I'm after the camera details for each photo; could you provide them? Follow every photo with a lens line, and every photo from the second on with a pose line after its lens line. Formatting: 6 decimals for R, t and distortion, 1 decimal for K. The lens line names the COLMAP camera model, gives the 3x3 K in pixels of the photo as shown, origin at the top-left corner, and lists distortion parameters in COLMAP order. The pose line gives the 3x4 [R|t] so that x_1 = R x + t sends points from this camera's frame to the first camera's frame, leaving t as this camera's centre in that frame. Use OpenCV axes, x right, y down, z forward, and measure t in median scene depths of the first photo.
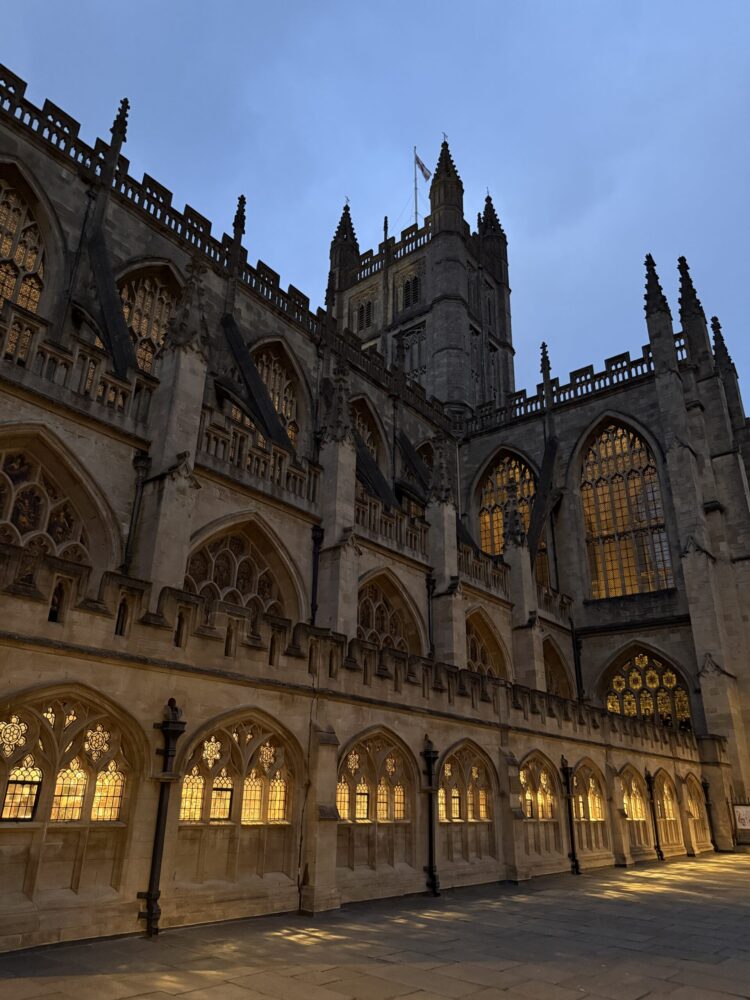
lens RADIAL K [[698.0, 0, 373.5], [0, 698.0, 500.1], [0, 0, 1]] dist [0.046966, -0.000715]
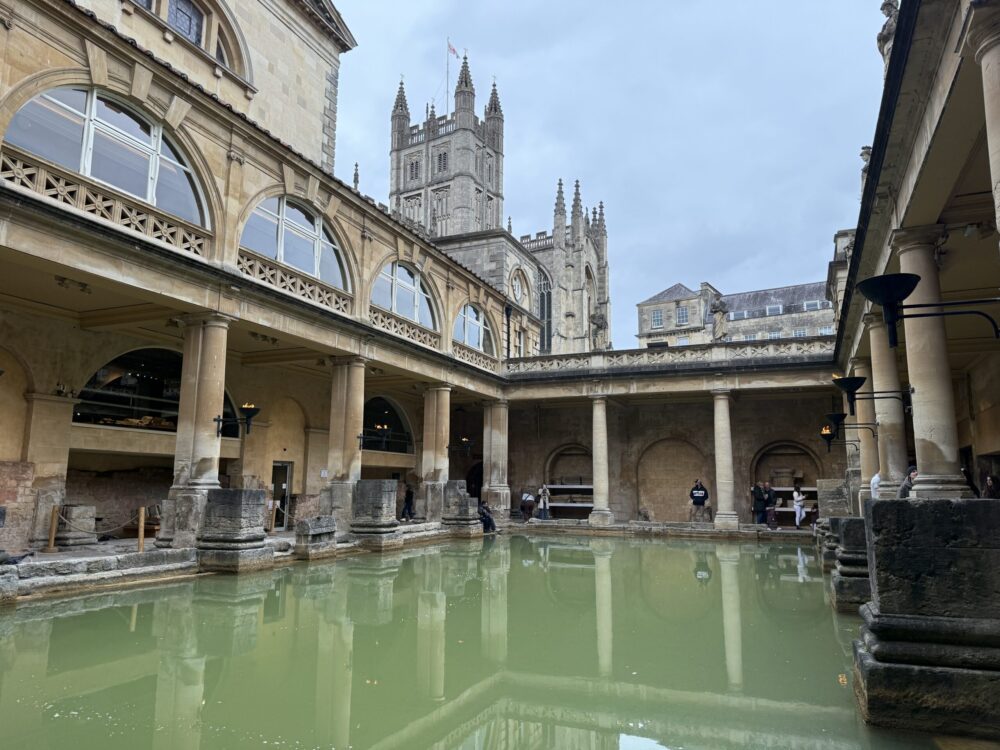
lens RADIAL K [[698.0, 0, 500.6], [0, 698.0, 374.9], [0, 0, 1]] dist [0.046966, -0.000715]
pose [[0.993098, 0.003855, 0.117221, -0.002738], [-0.032169, 0.970083, 0.240632, -0.219879], [-0.112787, -0.242742, 0.963512, -0.780956]]
